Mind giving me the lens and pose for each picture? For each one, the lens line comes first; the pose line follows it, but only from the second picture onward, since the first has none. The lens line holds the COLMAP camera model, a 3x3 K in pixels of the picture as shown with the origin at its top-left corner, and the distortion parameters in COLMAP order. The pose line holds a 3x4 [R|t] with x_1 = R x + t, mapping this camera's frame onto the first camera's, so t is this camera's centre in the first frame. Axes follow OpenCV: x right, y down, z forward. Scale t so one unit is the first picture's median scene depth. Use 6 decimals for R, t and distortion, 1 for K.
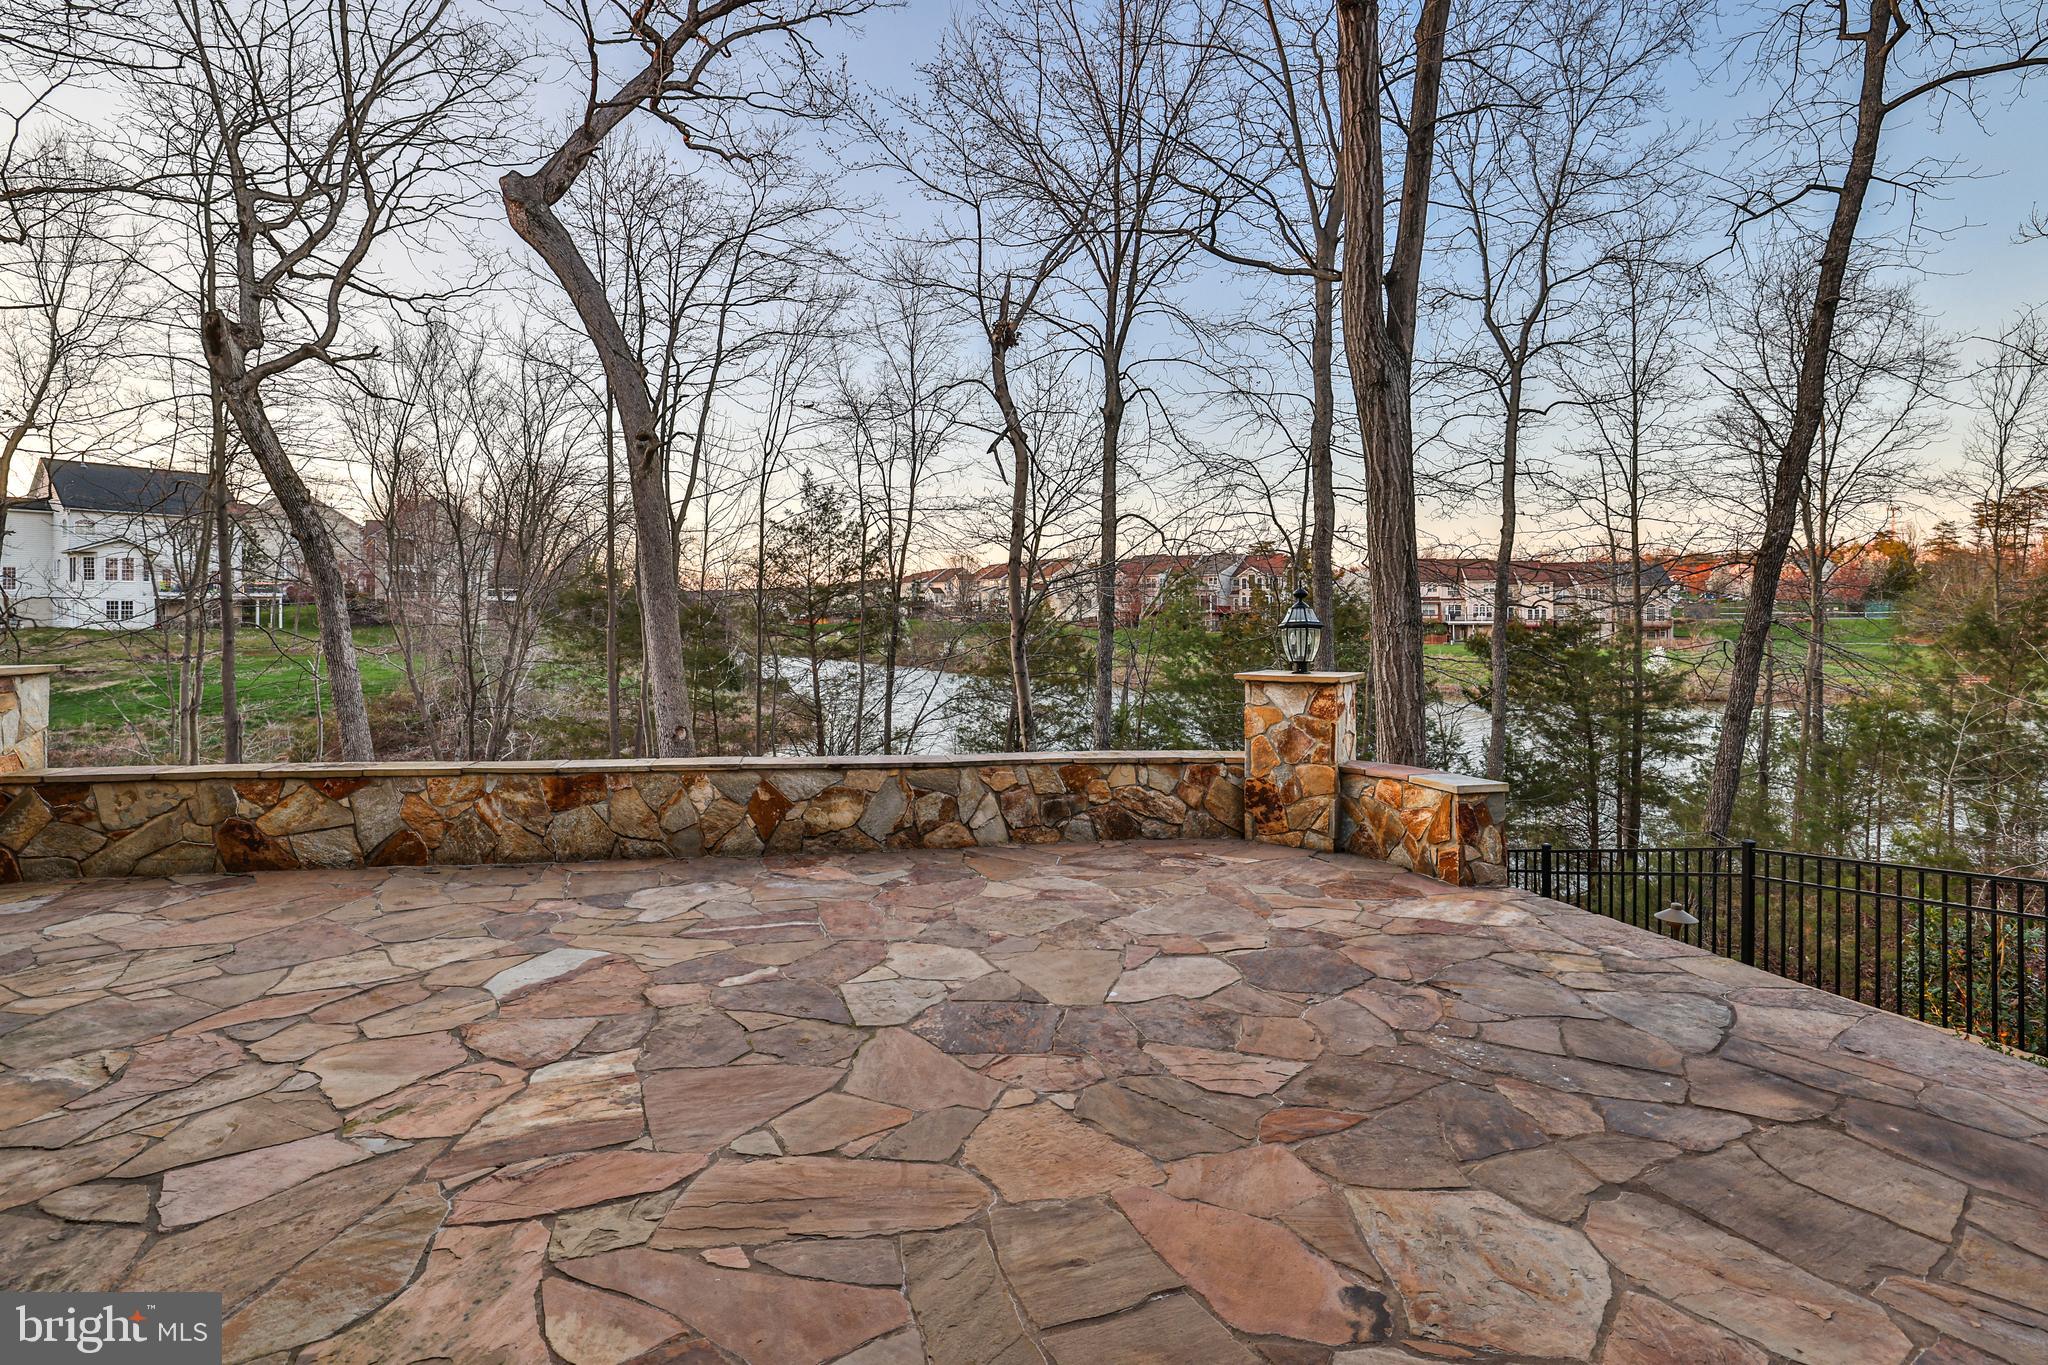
lens RADIAL K [[962.7, 0, 1001.2], [0, 962.7, 631.5], [0, 0, 1]] dist [-0.038142, 0.011695]
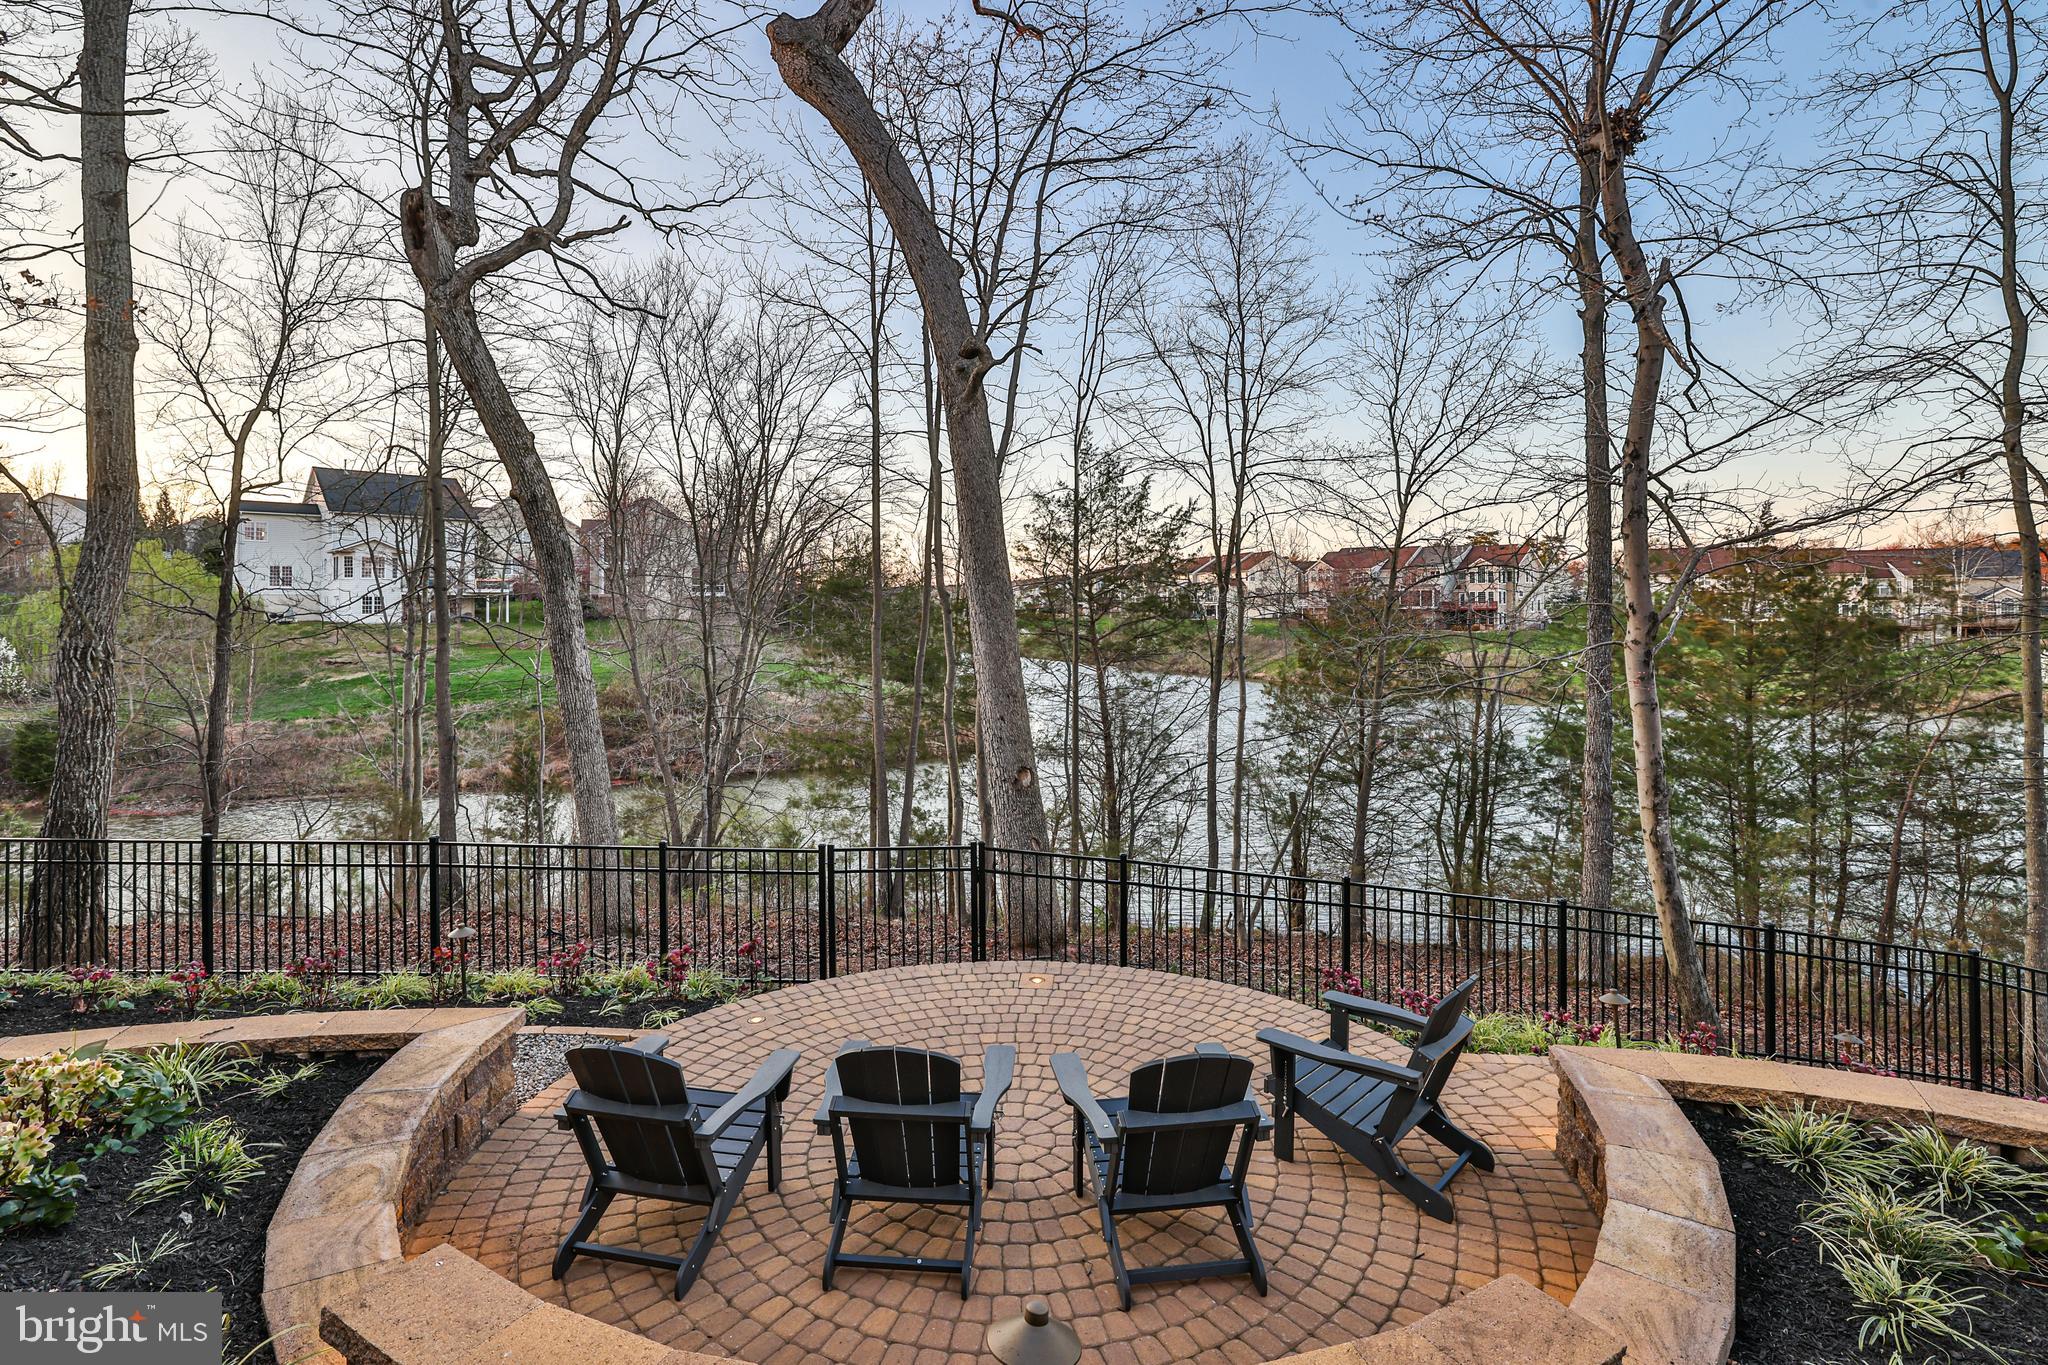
lens RADIAL K [[962.7, 0, 993.0], [0, 962.7, 622.0], [0, 0, 1]] dist [-0.038142, 0.011695]
pose [[0.983720, 0.000945, -0.179707, -0.303415], [-0.001652, 0.999991, -0.003785, -0.002503], [0.179701, 0.004020, 0.983713, 0.413138]]
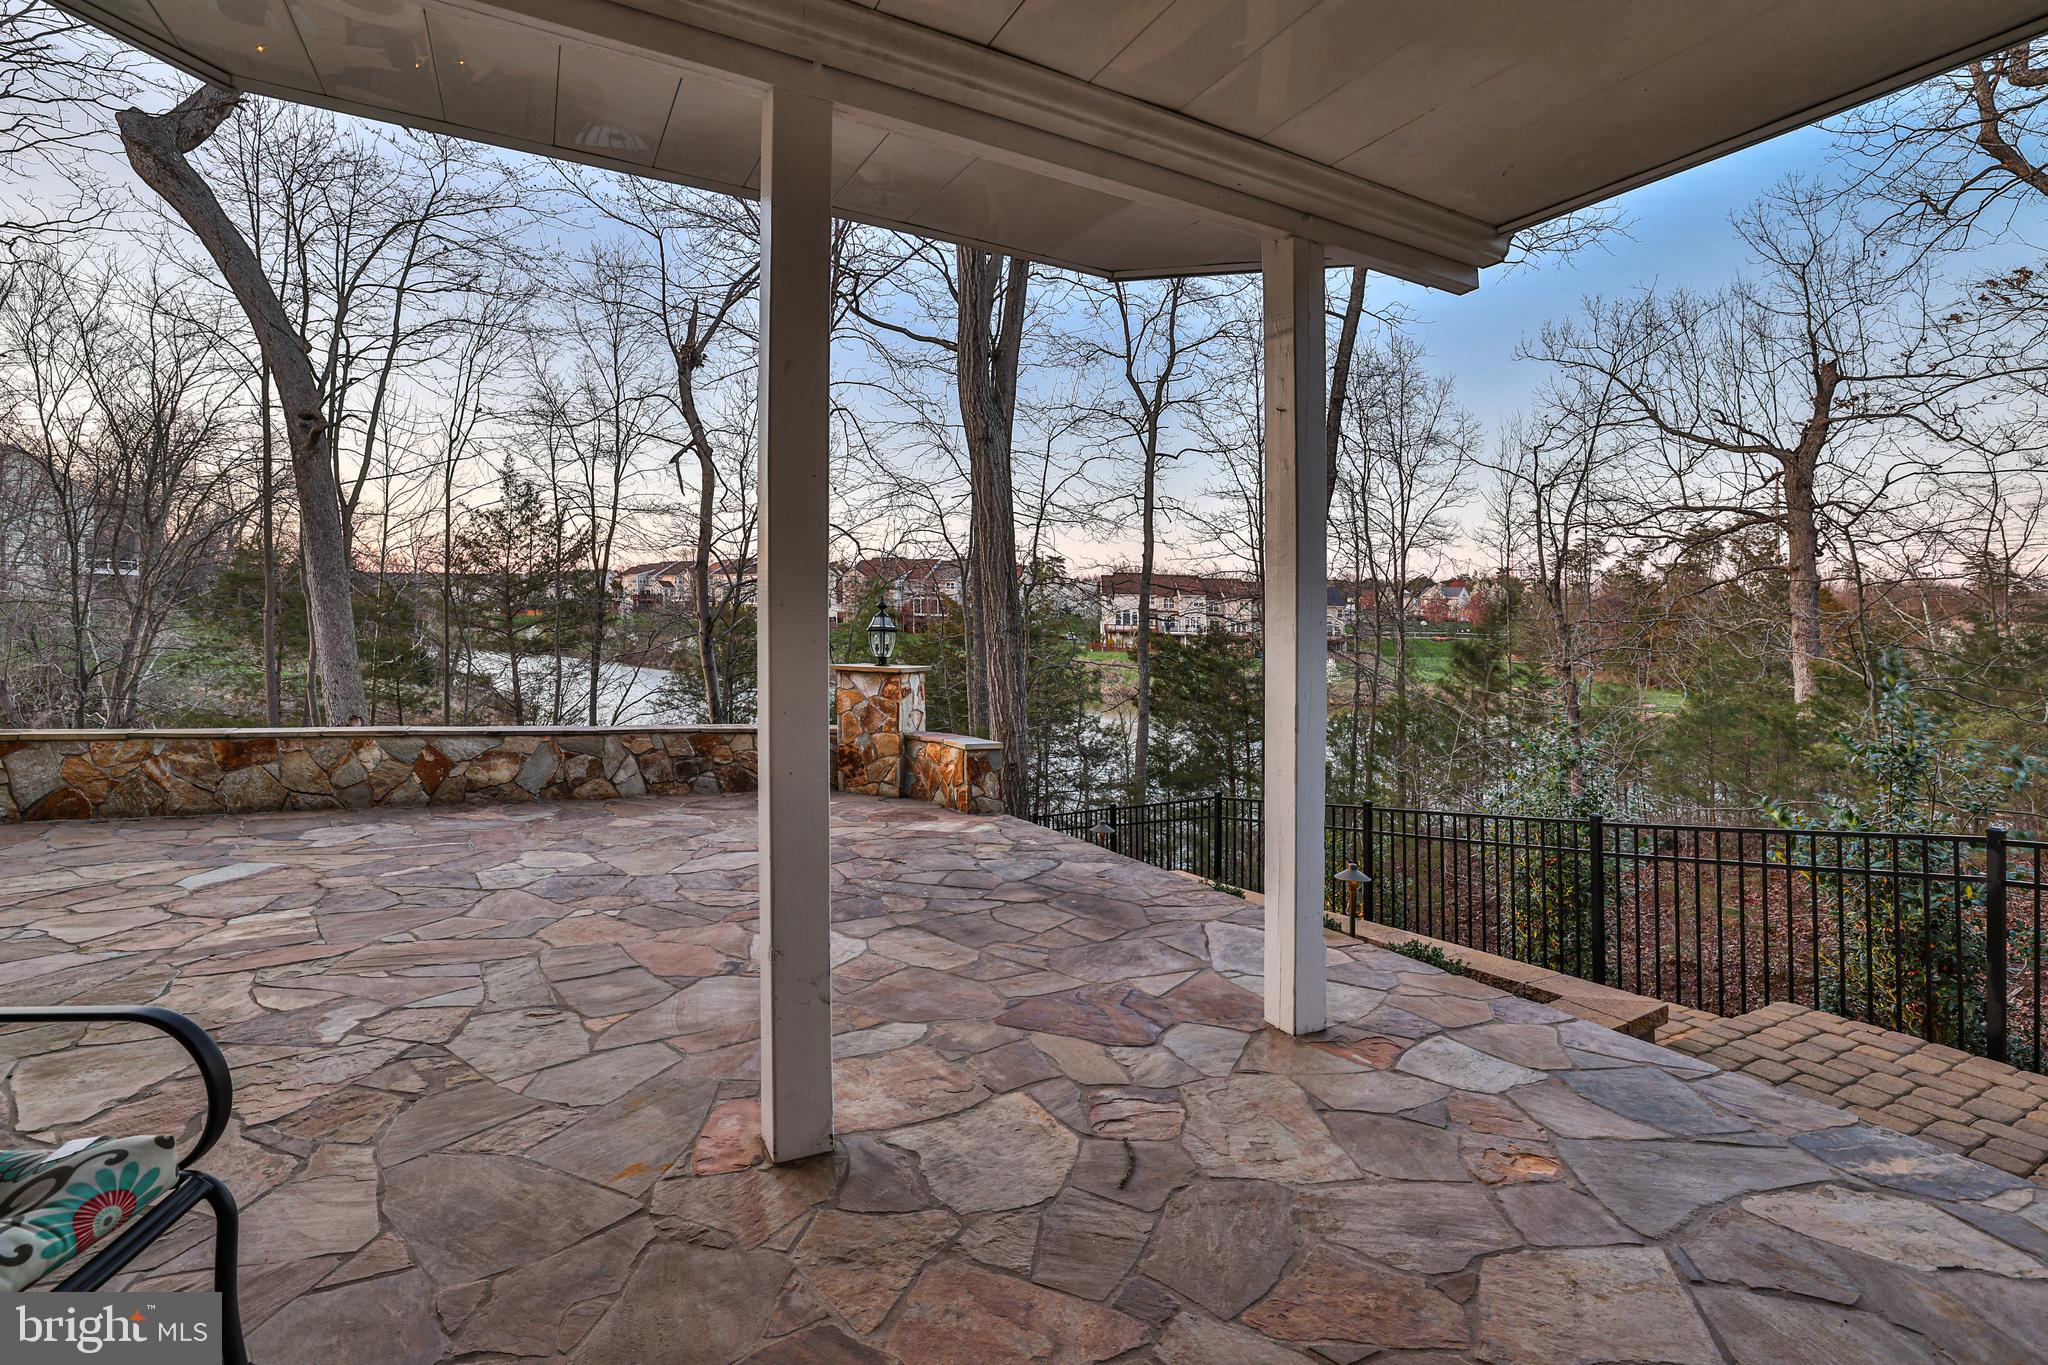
lens RADIAL K [[962.7, 0, 1025.1], [0, 962.7, 693.0], [0, 0, 1]] dist [-0.038142, 0.011695]
pose [[0.957790, 0.011171, 0.287250, 0.059397], [-0.028813, 0.997943, 0.057264, -0.000085], [-0.286020, -0.063123, 0.956142, -0.164484]]
